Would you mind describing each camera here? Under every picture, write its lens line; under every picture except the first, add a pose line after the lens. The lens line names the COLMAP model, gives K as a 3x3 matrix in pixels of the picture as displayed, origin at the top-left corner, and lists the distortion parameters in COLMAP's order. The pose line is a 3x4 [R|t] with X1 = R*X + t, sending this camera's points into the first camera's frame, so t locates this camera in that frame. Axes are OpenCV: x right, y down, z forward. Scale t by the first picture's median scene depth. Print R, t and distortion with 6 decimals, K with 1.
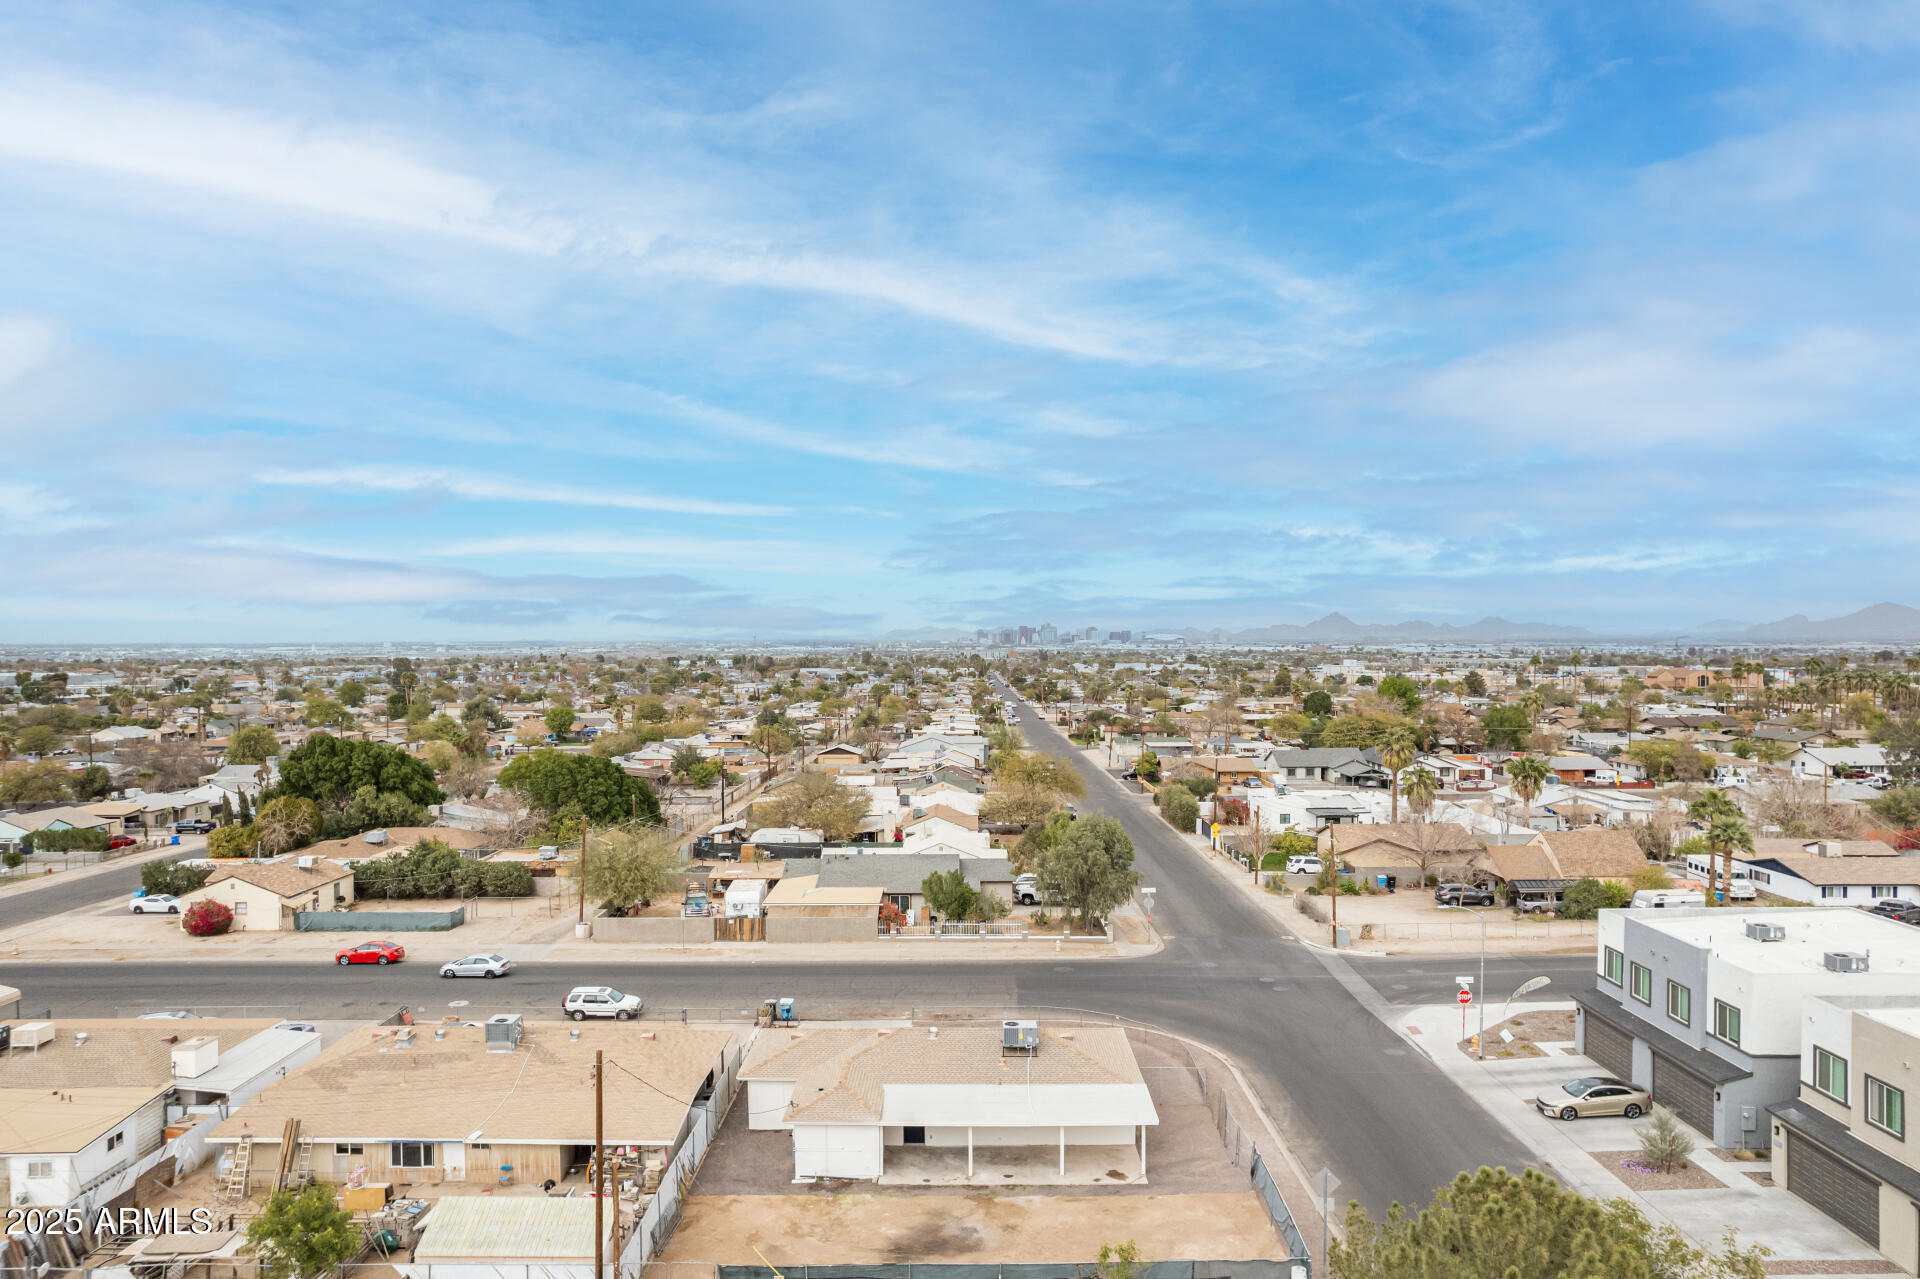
lens RADIAL K [[1257.7, 0, 965.2], [0, 1257.7, 667.2], [0, 0, 1]] dist [-0.070639, 0.058119]
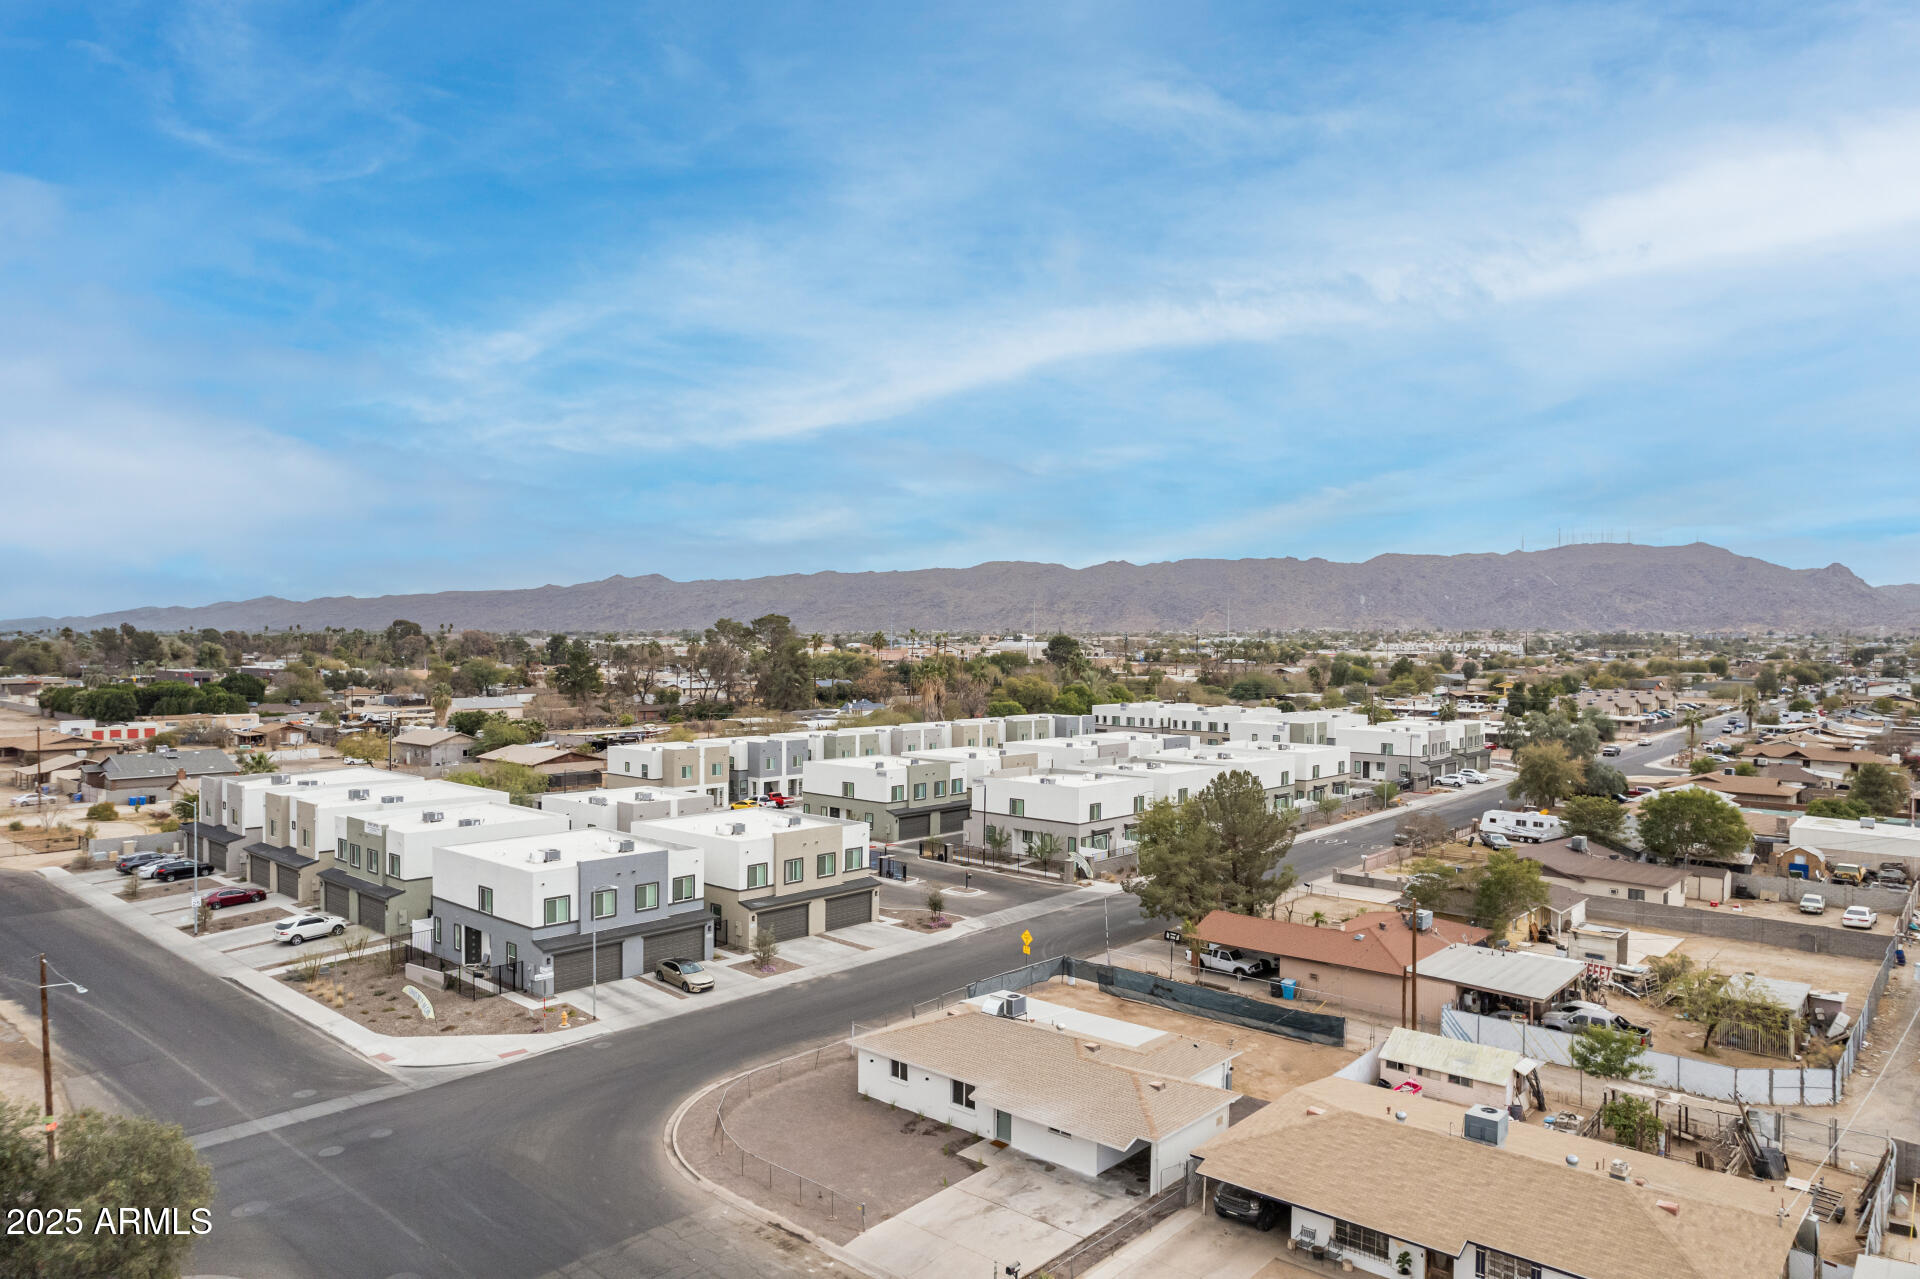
lens RADIAL K [[1241.3, 0, 975.0], [0, 1241.3, 668.3], [0, 0, 1]] dist [-0.068073, 0.057068]
pose [[-0.758032, -0.017070, 0.651995, -0.643056], [0.009150, 0.999281, 0.036800, -0.041621], [-0.652154, 0.033861, -0.757330, 1.848628]]
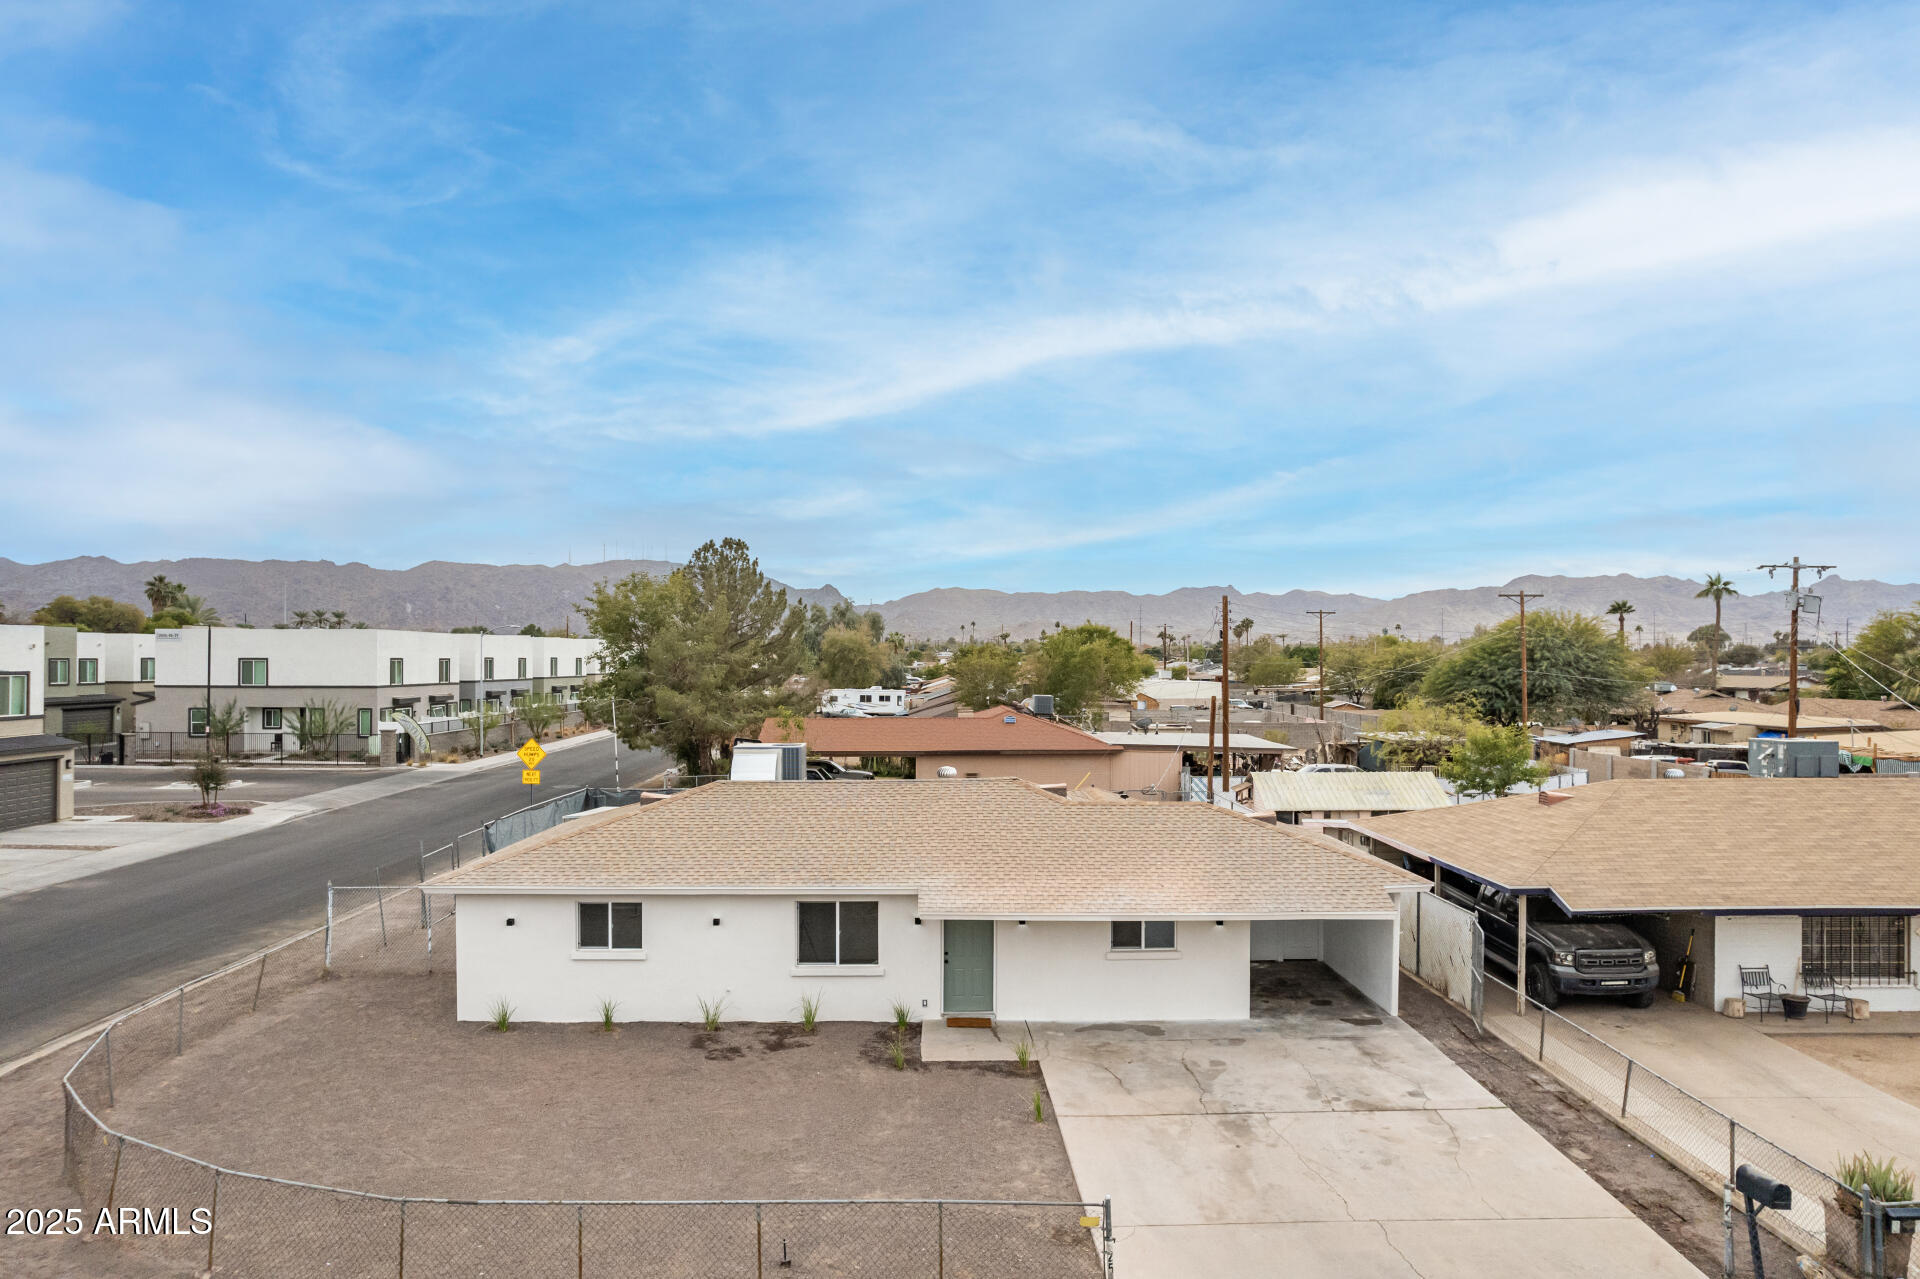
lens RADIAL K [[1245.5, 0, 985.2], [0, 1245.5, 665.2], [0, 0, 1]] dist [-0.075308, 0.069337]
pose [[-0.999234, 0.002868, -0.039038, -0.023348], [0.001880, 0.999677, 0.025342, 0.243489], [0.039098, 0.025249, -0.998916, 1.508779]]
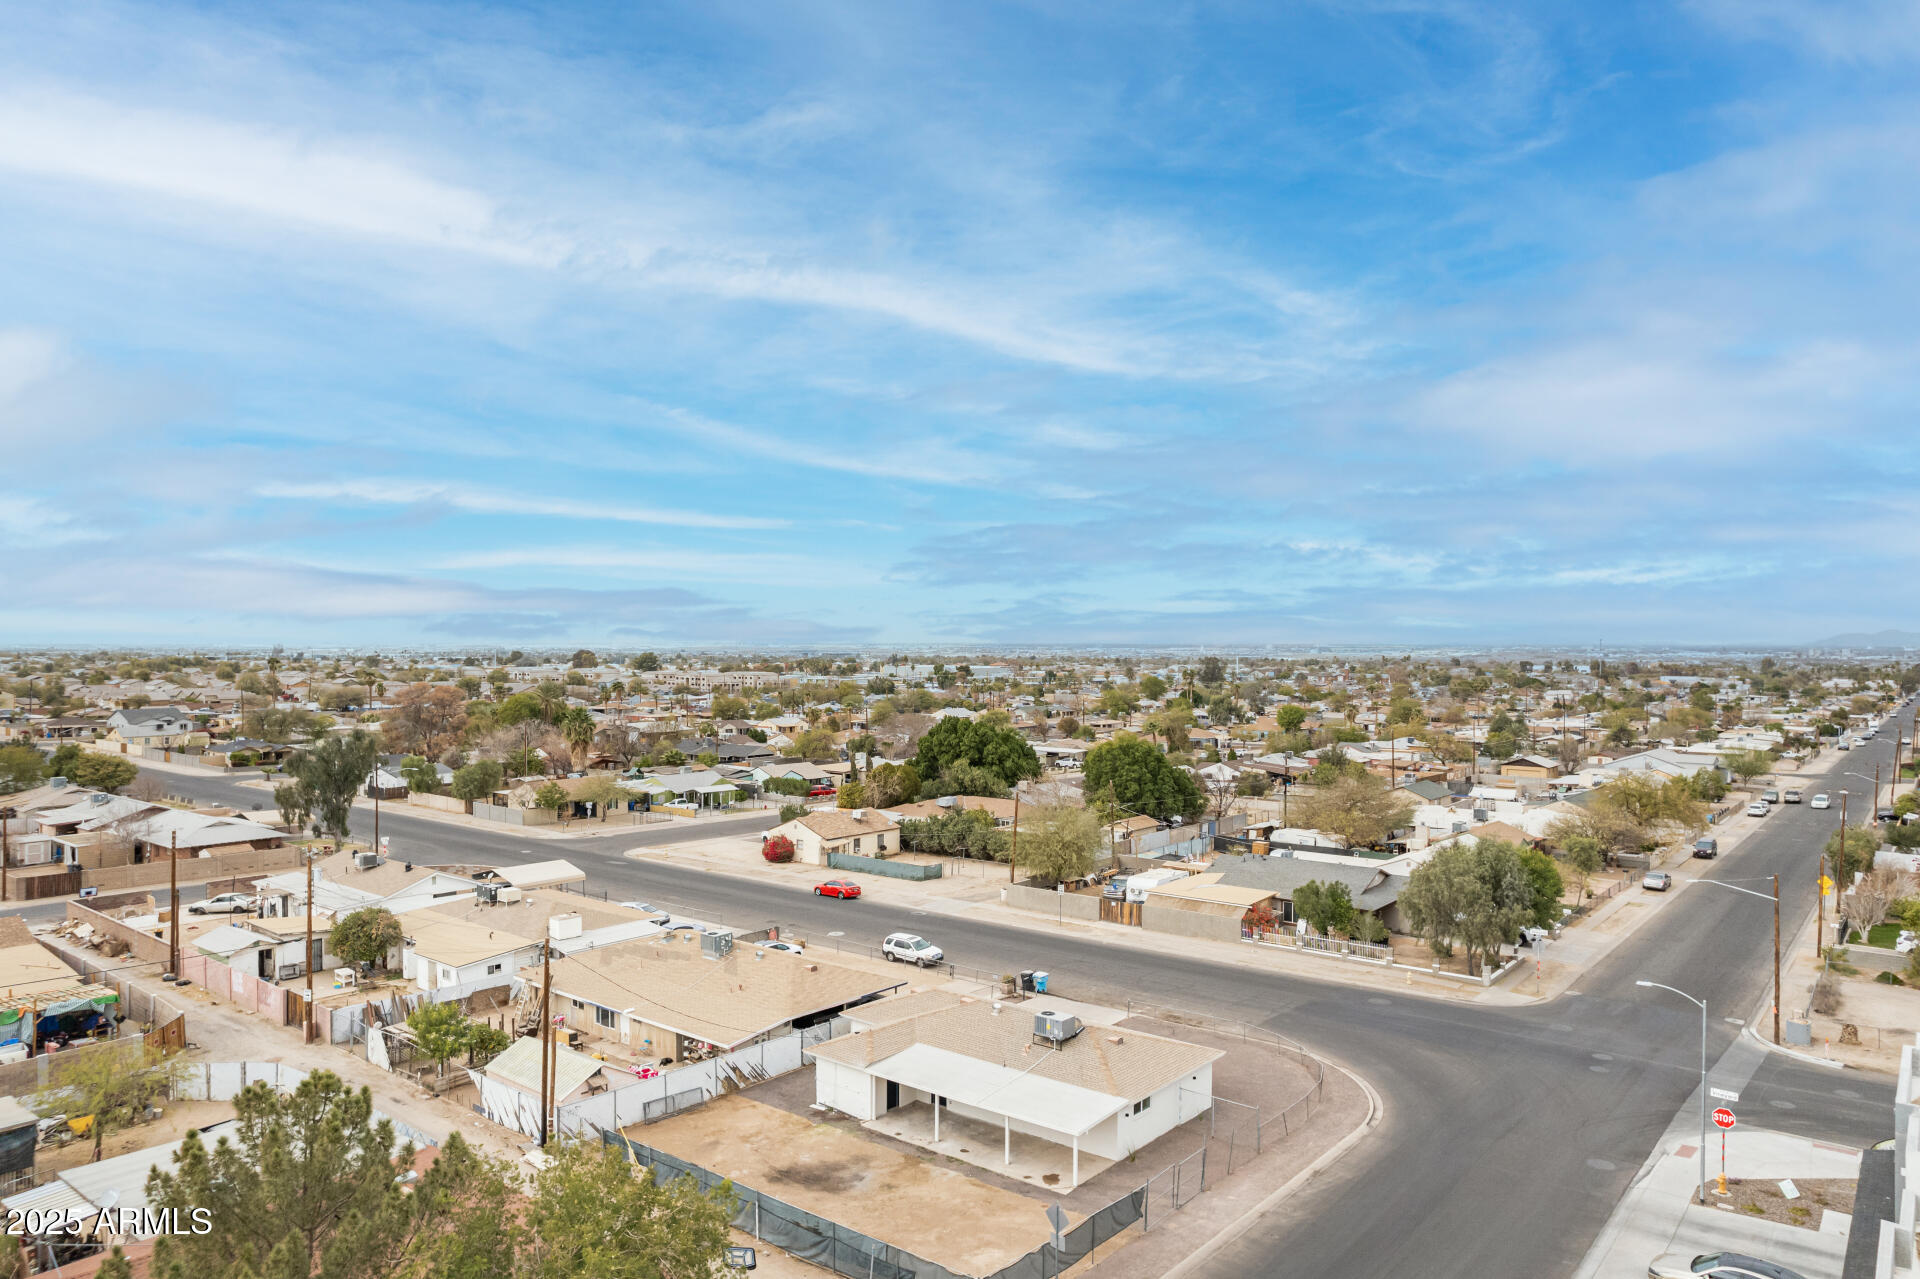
lens RADIAL K [[1257.7, 0, 965.2], [0, 1257.7, 667.2], [0, 0, 1]] dist [-0.070639, 0.058119]
pose [[0.779200, 0.019519, -0.626472, 0.607369], [-0.020934, 0.999768, 0.005112, 0.006914], [0.626426, 0.009131, 0.779428, 0.183635]]
